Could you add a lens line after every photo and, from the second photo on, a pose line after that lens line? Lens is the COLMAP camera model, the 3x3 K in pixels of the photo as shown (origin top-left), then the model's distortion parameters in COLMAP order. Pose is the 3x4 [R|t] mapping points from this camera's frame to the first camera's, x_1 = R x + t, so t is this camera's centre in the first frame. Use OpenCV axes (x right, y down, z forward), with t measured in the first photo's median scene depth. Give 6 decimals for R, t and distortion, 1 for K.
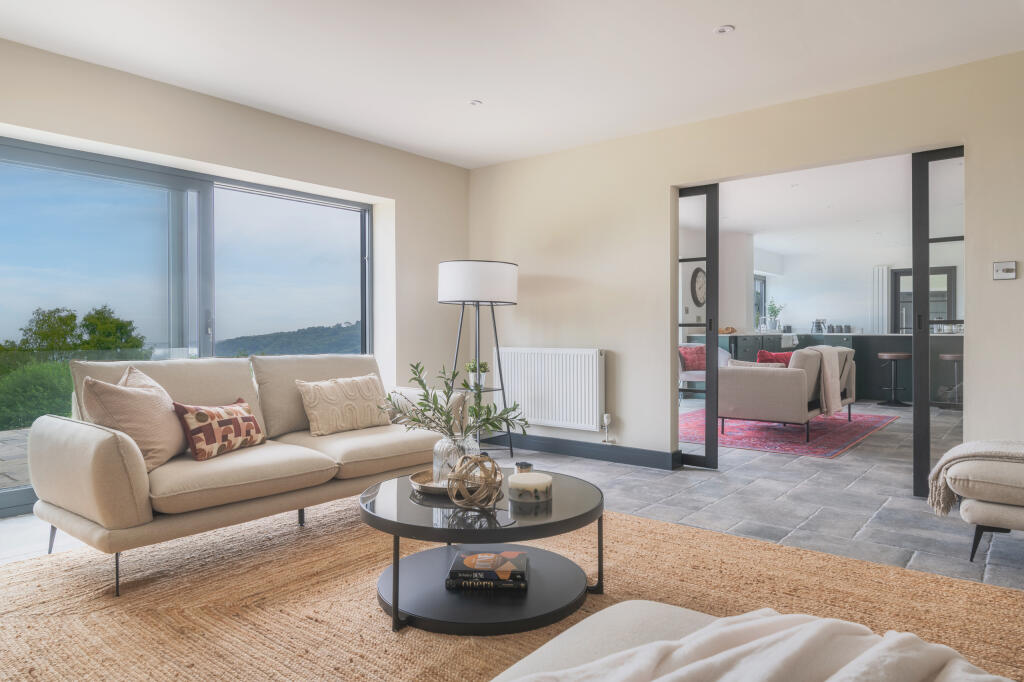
lens RADIAL K [[652.9, 0, 508.9], [0, 652.9, 334.0], [0, 0, 1]] dist [0.004573, 0.000144]
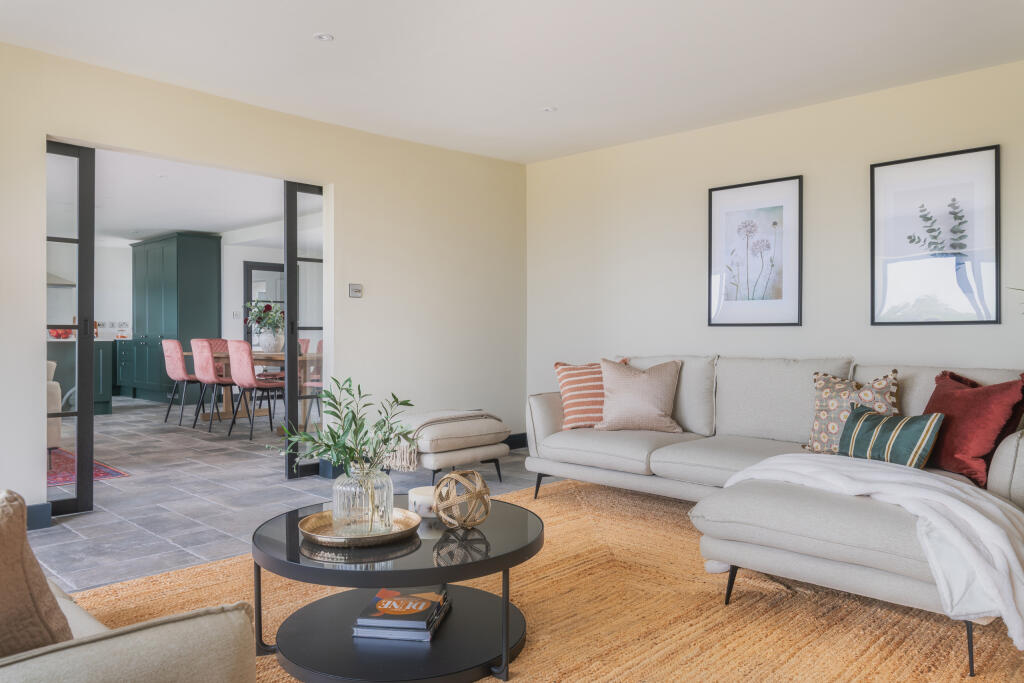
lens RADIAL K [[723.5, 0, 512.5], [0, 723.5, 343.6], [0, 0, 1]] dist [0.003935, 0.002107]
pose [[0.085020, -0.007898, 0.996348, -0.251317], [0.002617, 0.999967, 0.007704, 0.000106], [-0.996376, 0.001952, 0.085038, 0.204796]]
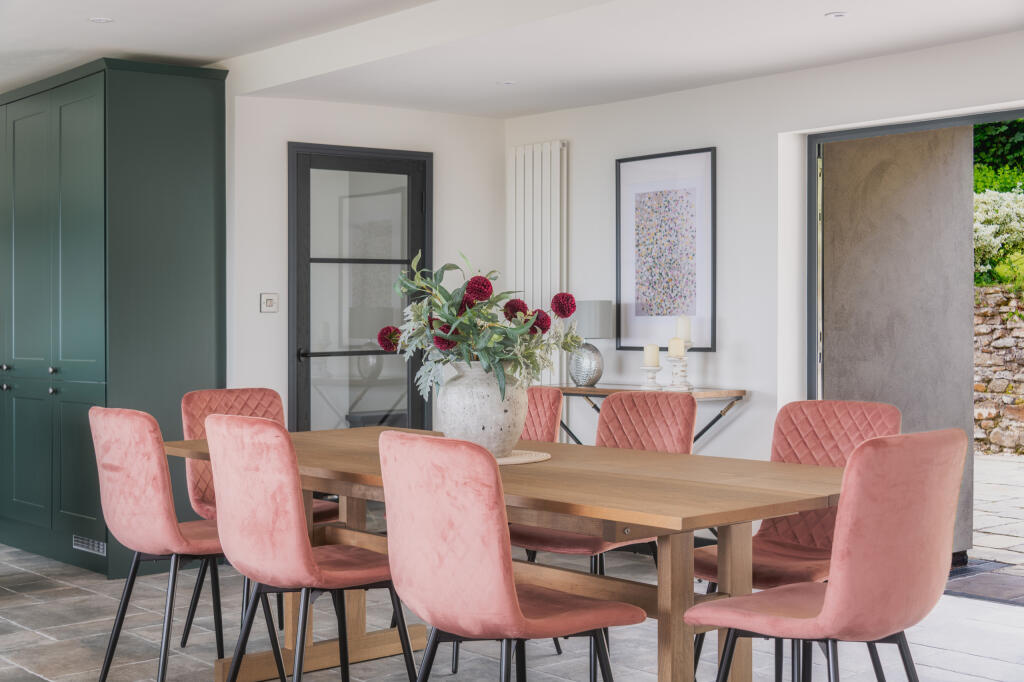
lens RADIAL K [[1433.7, 0, 512.3], [0, 1433.7, 337.0], [0, 0, 1]] dist [-0.003457, 0.000000]
pose [[0.196761, -0.014207, 0.980349, 0.127369], [0.017568, 0.999786, 0.010962, -0.025539], [-0.980294, 0.015066, 0.196968, 0.459134]]
